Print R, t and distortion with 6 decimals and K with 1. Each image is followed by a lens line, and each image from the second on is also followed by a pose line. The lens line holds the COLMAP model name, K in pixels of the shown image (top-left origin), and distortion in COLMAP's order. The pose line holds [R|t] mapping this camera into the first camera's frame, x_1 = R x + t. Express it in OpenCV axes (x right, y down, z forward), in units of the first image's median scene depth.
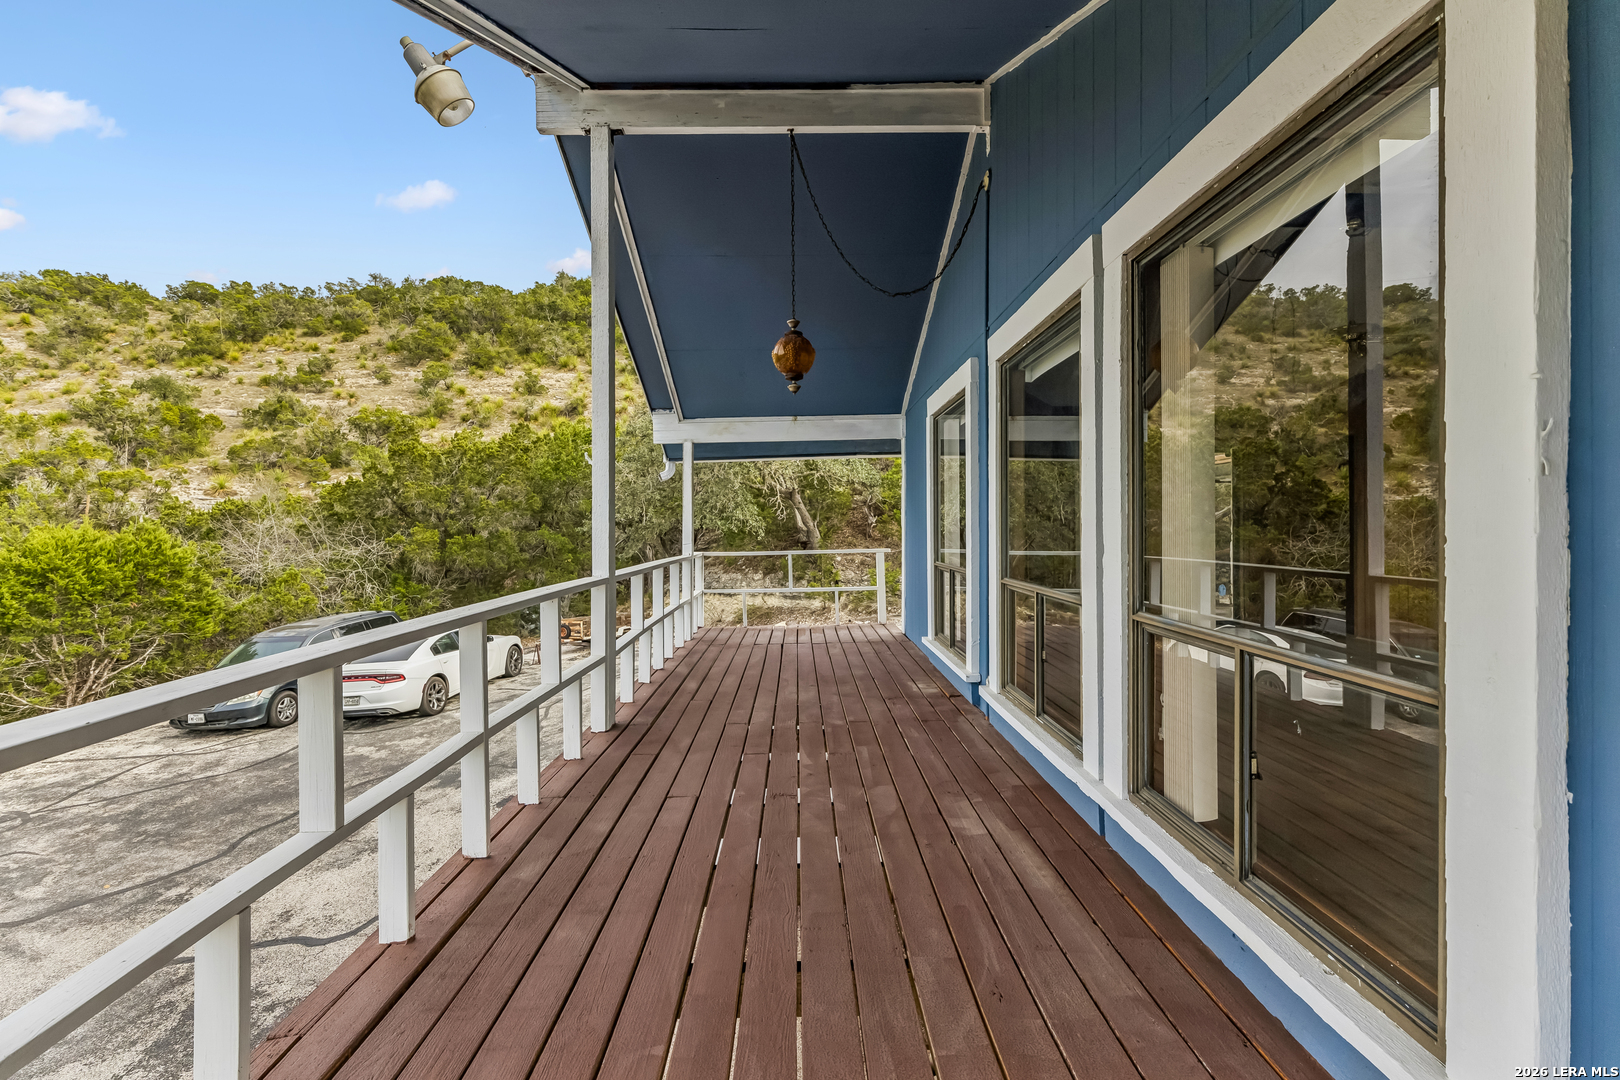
lens RADIAL K [[736.7, 0, 809.7], [0, 736.7, 526.2], [0, 0, 1]] dist [0.000799, -0.000303]
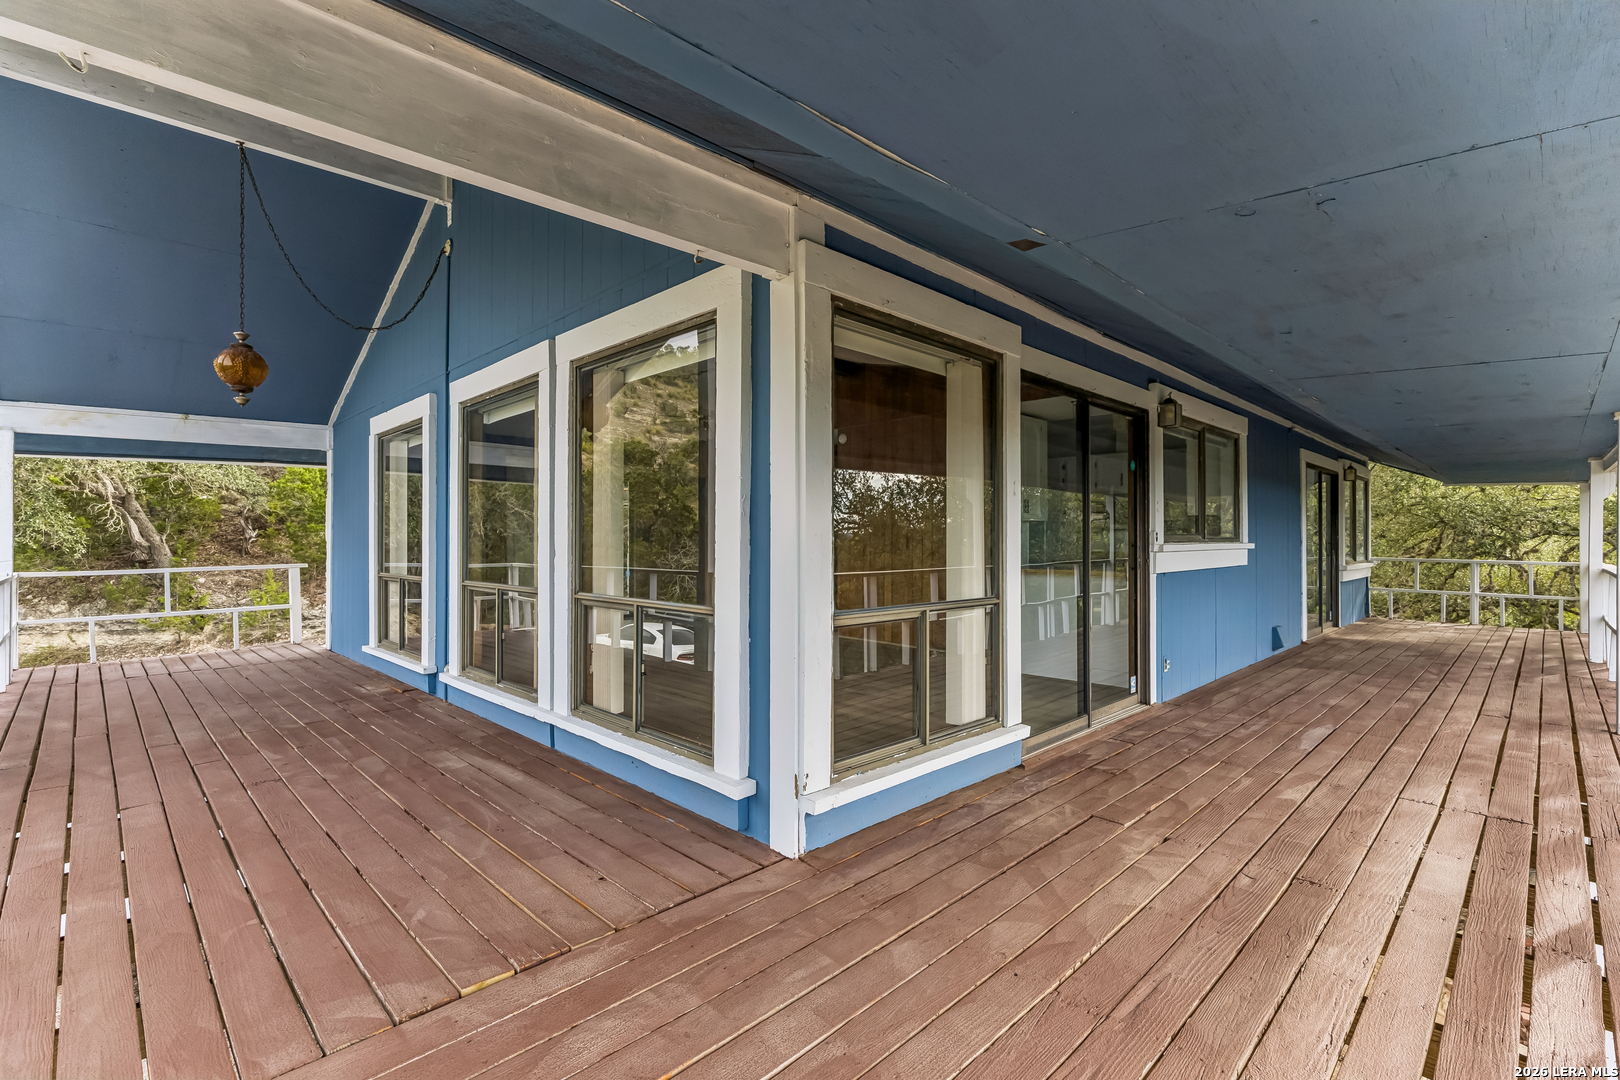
lens RADIAL K [[736.7, 0, 809.7], [0, 736.7, 526.2], [0, 0, 1]] dist [0.000799, -0.000303]
pose [[0.721399, 0.017611, 0.692295, -0.118137], [-0.001747, 0.999720, -0.023612, 0.004874], [-0.692517, 0.015824, 0.721228, -0.194955]]
